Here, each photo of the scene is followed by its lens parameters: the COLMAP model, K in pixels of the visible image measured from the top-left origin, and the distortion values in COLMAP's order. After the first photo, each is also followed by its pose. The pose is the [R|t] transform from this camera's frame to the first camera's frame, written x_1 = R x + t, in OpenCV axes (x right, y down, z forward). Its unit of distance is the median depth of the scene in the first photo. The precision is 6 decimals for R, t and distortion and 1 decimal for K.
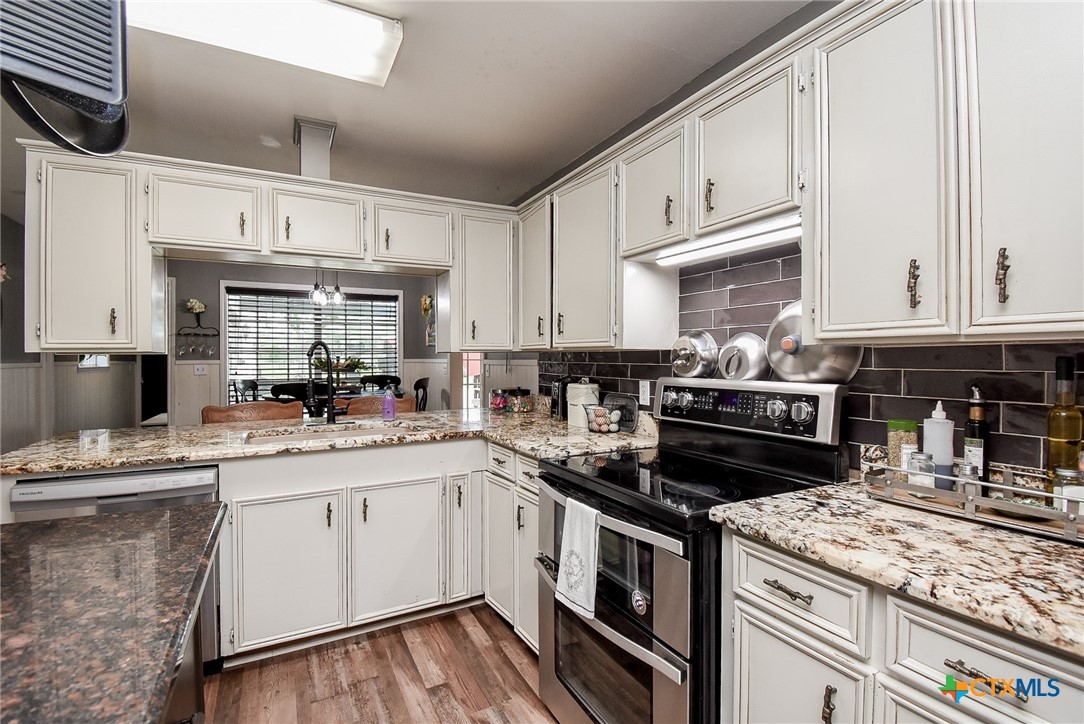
lens RADIAL K [[490.6, 0, 544.3], [0, 490.6, 358.7], [0, 0, 1]] dist [0.022240, -0.024556]
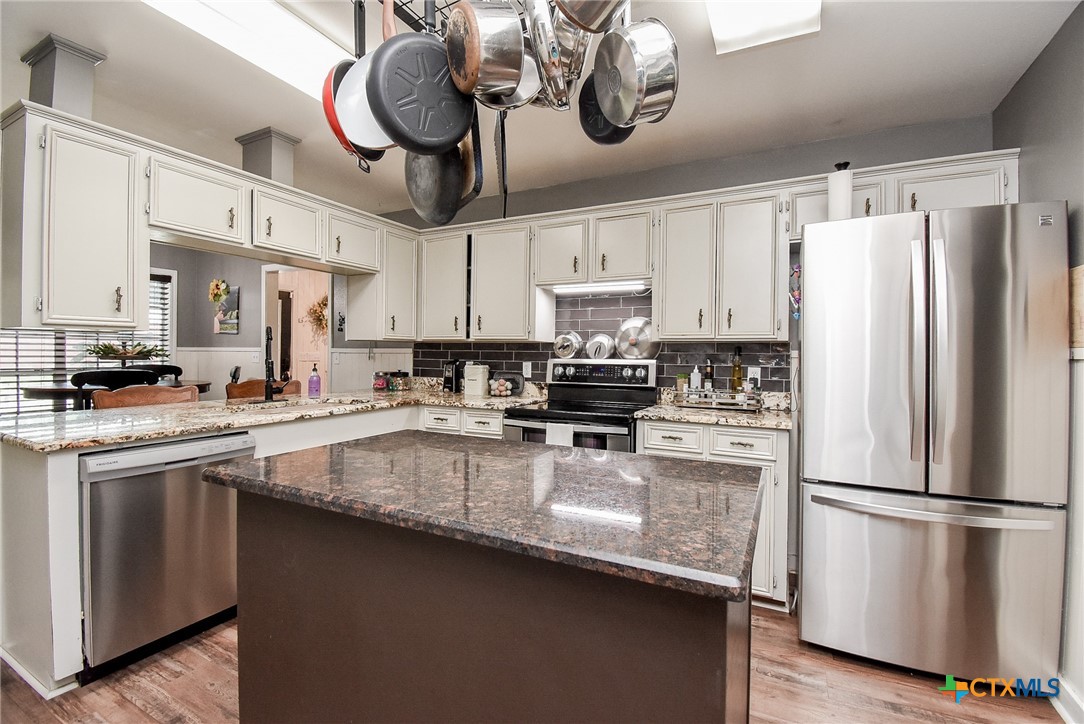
lens RADIAL K [[471.0, 0, 543.5], [0, 471.0, 358.2], [0, 0, 1]] dist [0.025911, -0.025900]
pose [[0.819803, 0.006942, 0.572604, -0.688594], [-0.011376, 0.999927, 0.004165, 0.029161], [-0.572533, -0.009928, 0.819821, -0.288700]]
